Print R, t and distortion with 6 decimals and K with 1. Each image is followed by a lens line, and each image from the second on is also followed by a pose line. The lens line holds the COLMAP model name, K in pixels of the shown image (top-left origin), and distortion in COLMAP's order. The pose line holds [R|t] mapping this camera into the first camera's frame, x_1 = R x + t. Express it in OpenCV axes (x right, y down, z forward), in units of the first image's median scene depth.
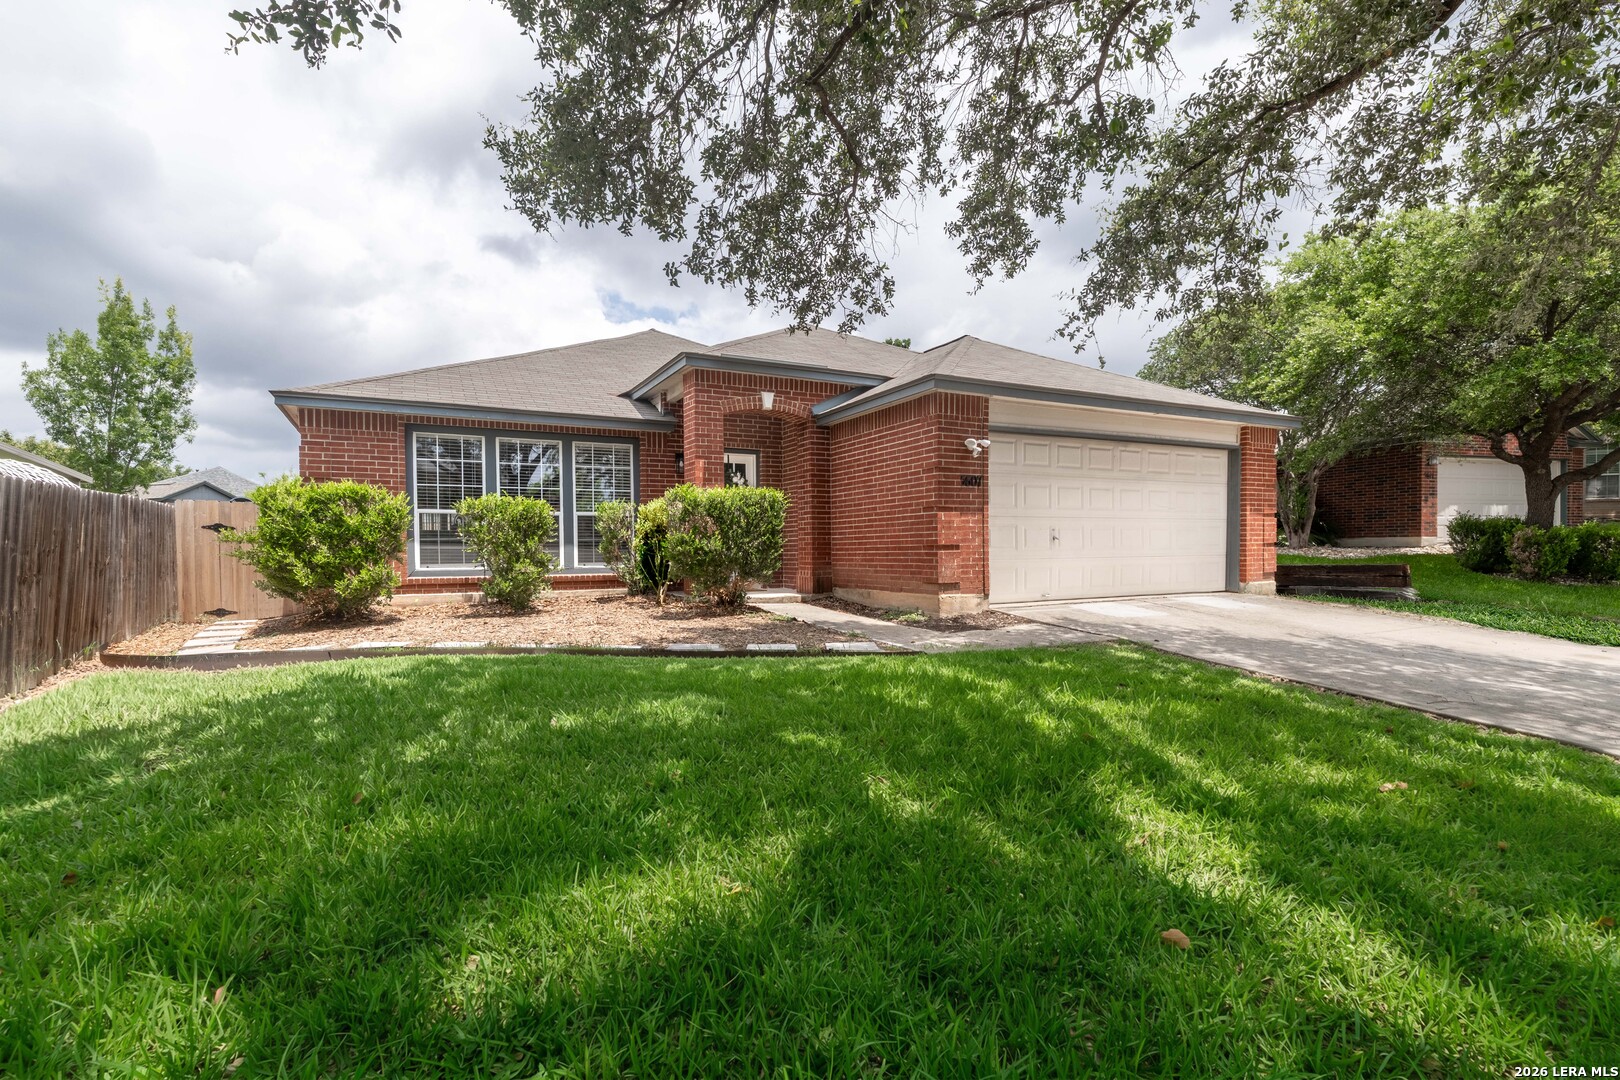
lens RADIAL K [[743.9, 0, 774.3], [0, 743.9, 561.1], [0, 0, 1]] dist [-0.001975, -0.000184]
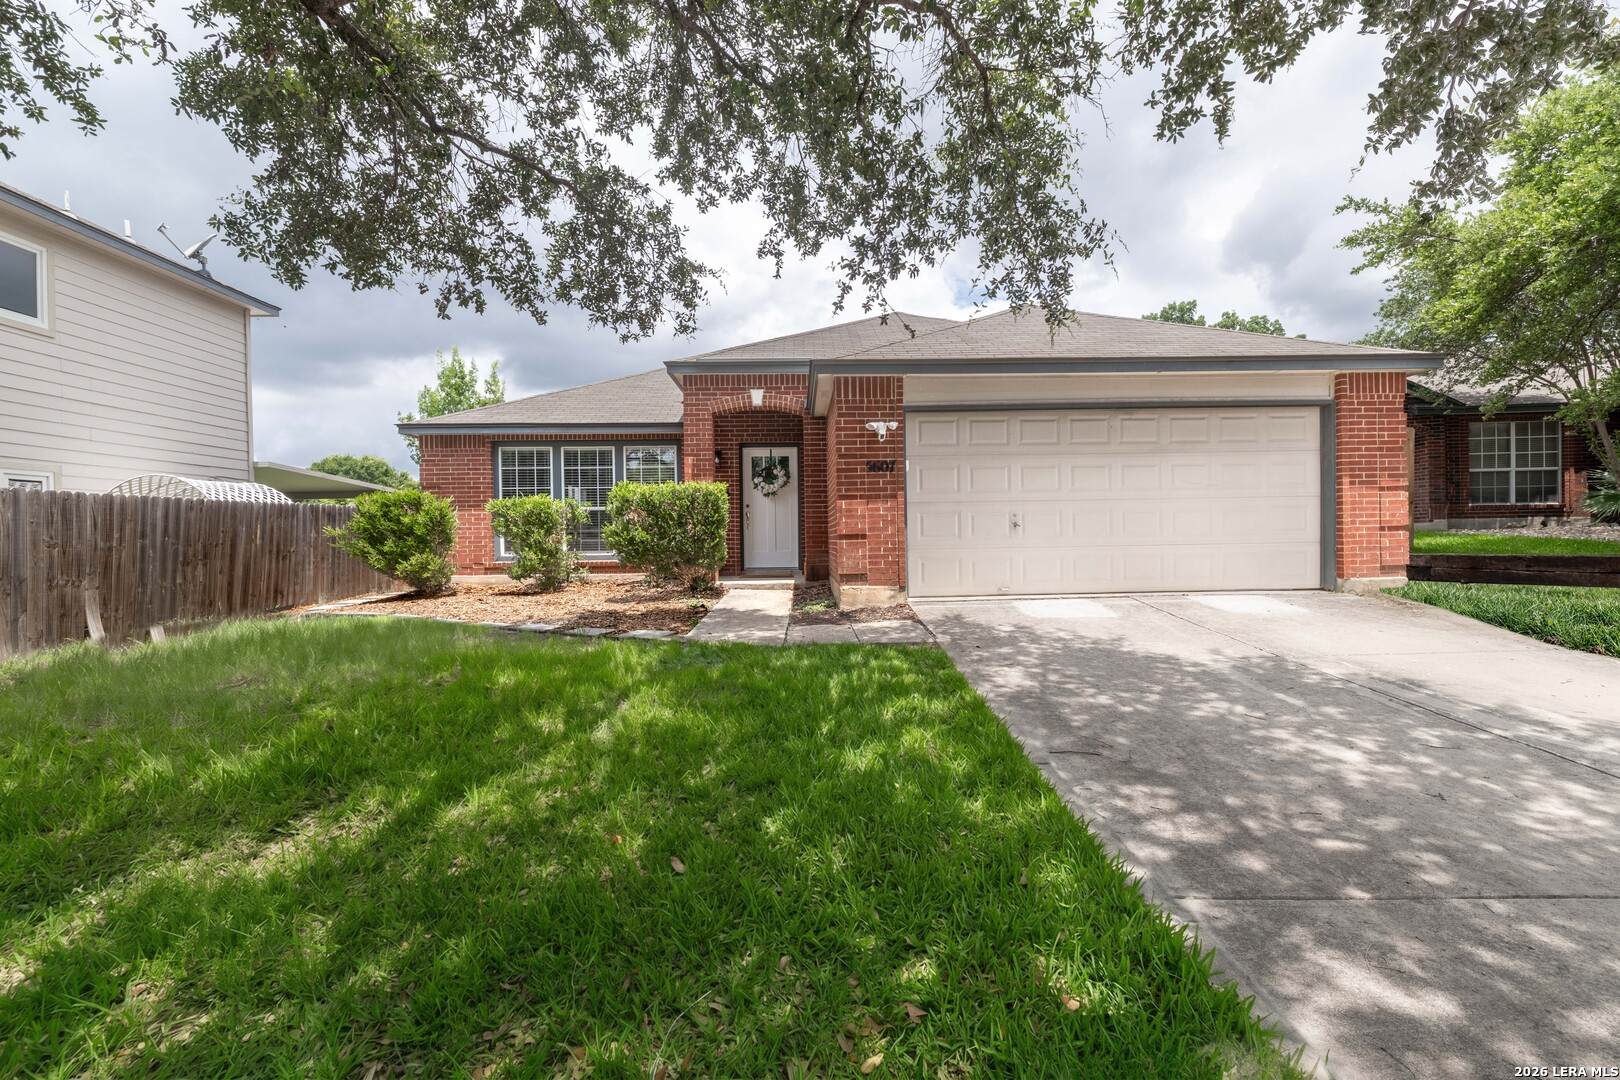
lens RADIAL K [[705.7, 0, 811.4], [0, 705.7, 535.6], [0, 0, 1]] dist [-0.002454, 0.001096]
pose [[0.908425, -0.006311, -0.418001, 0.525258], [0.001128, 0.999919, -0.012646, -0.007747], [0.418047, 0.011017, 0.908359, 0.137888]]
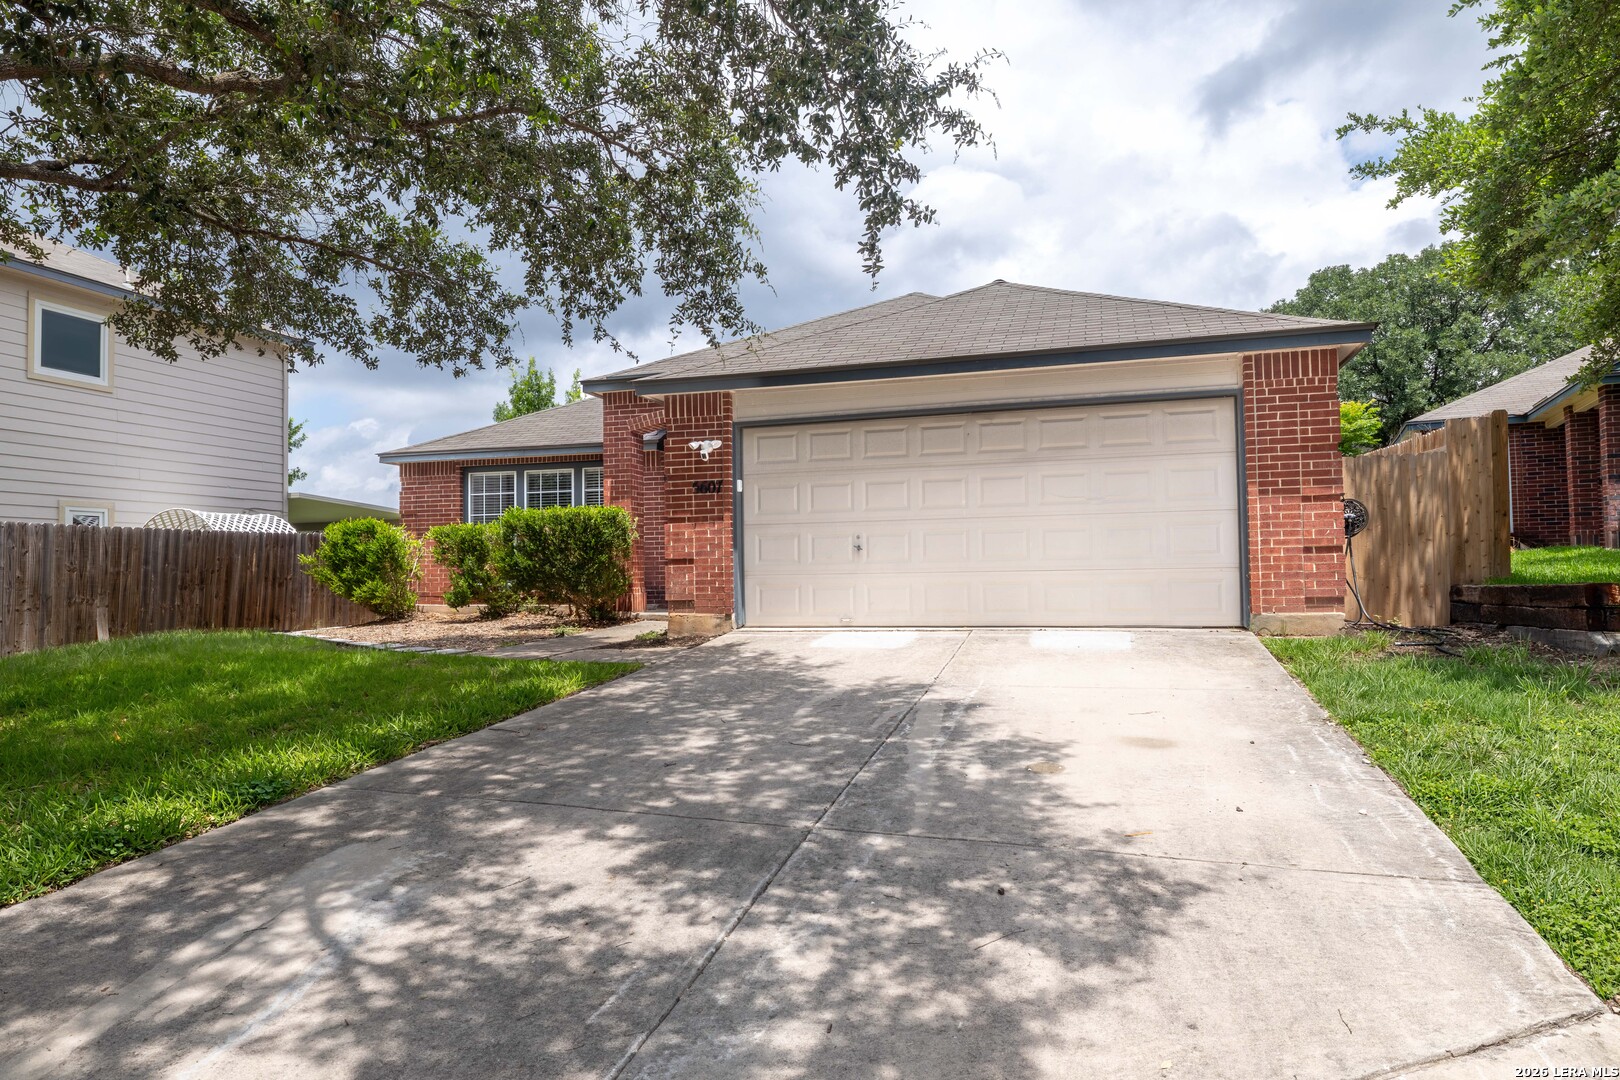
lens RADIAL K [[985.5, 0, 808.2], [0, 985.5, 531.6], [0, 0, 1]] dist [0.002615, -0.003442]
pose [[0.731203, -0.032966, -0.681363, 1.090979], [-0.004019, 0.998606, -0.052628, 0.007587], [0.682148, 0.041220, 0.730051, 0.202512]]
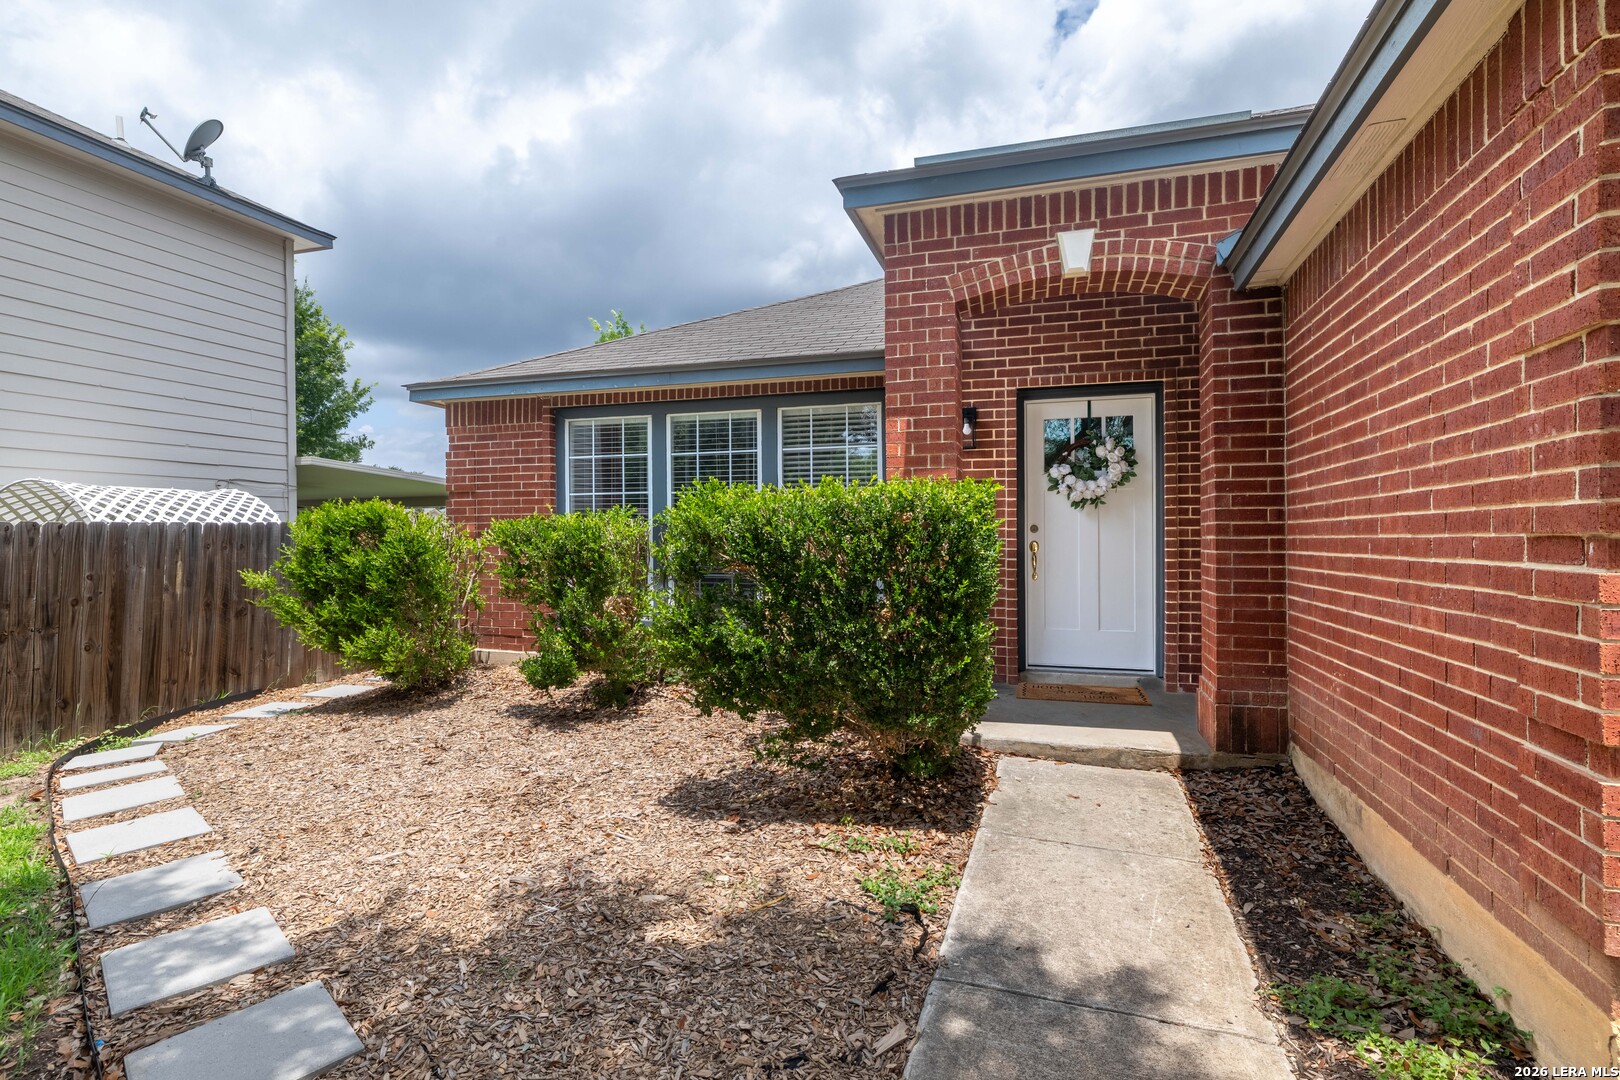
lens RADIAL K [[781.1, 0, 806.9], [0, 781.1, 533.8], [0, 0, 1]] dist [-0.002154, 0.000348]
pose [[0.722058, 0.000809, -0.691833, 0.193308], [-0.012222, 0.999858, -0.011586, -0.064201], [0.691725, 0.016822, 0.721965, 0.661299]]
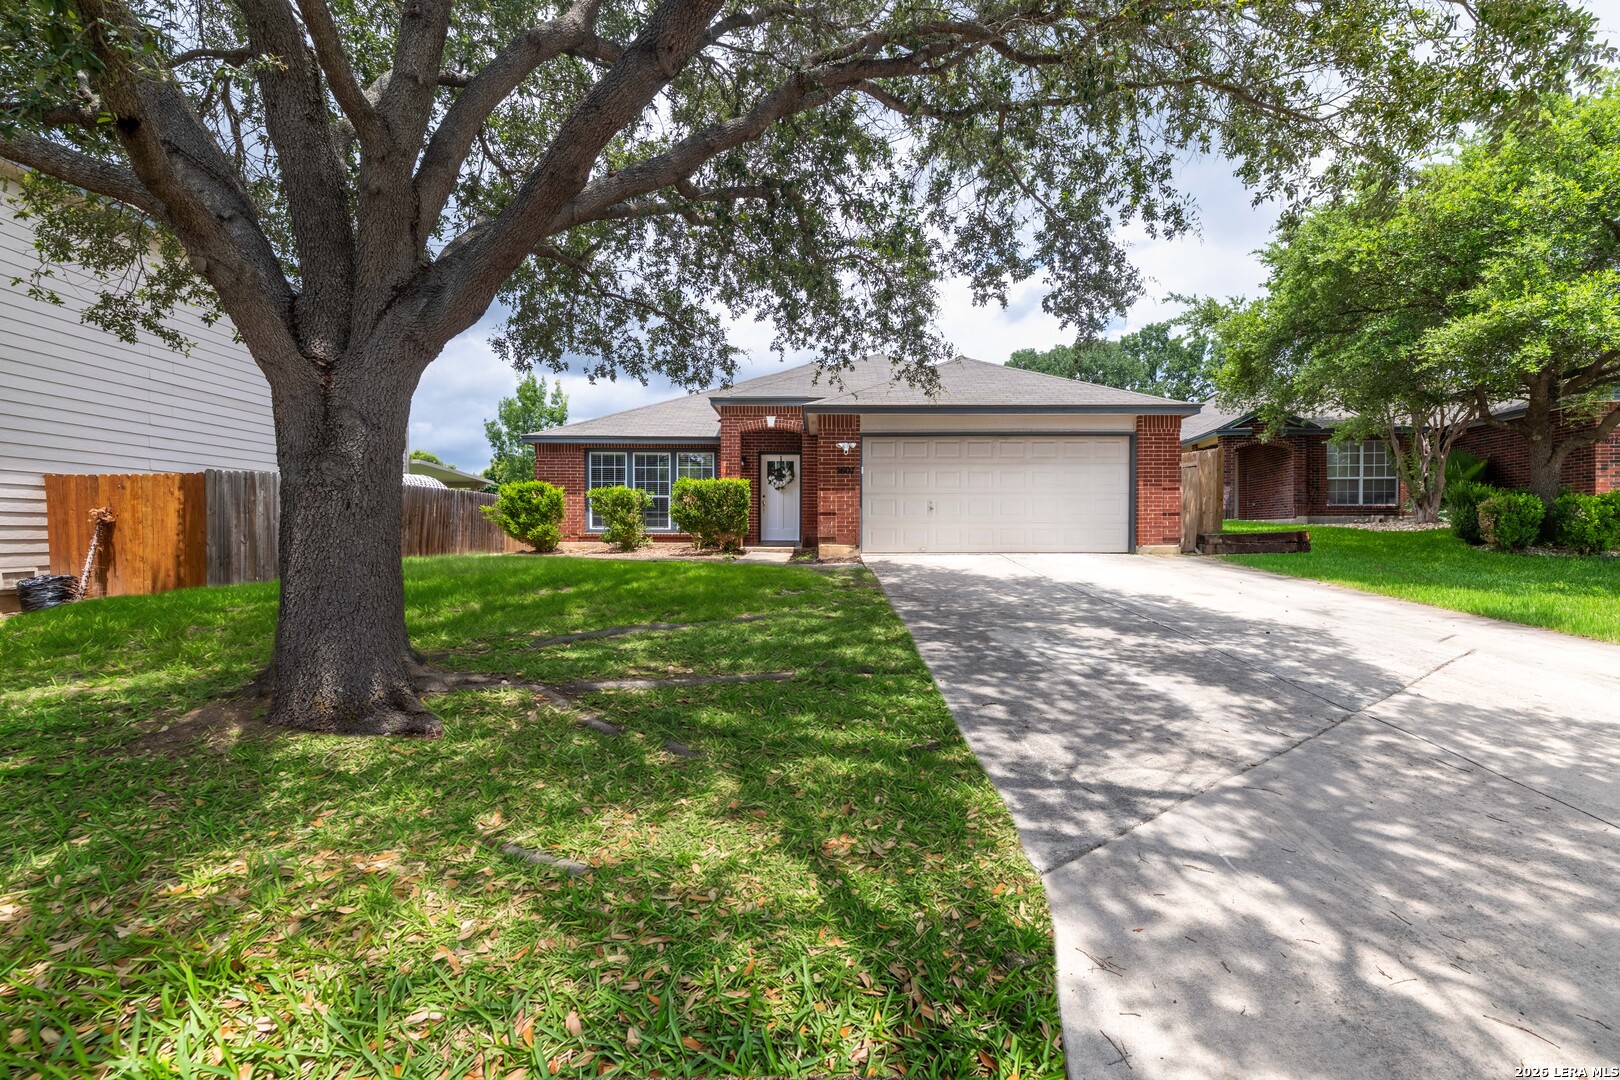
lens RADIAL K [[705.7, 0, 810.7], [0, 705.7, 536.2], [0, 0, 1]] dist [-0.002454, 0.001096]
pose [[0.896221, 0.009594, -0.443503, 0.791186], [-0.015428, 0.999835, -0.009546, 0.039346], [0.443339, 0.015398, 0.896222, -0.305289]]
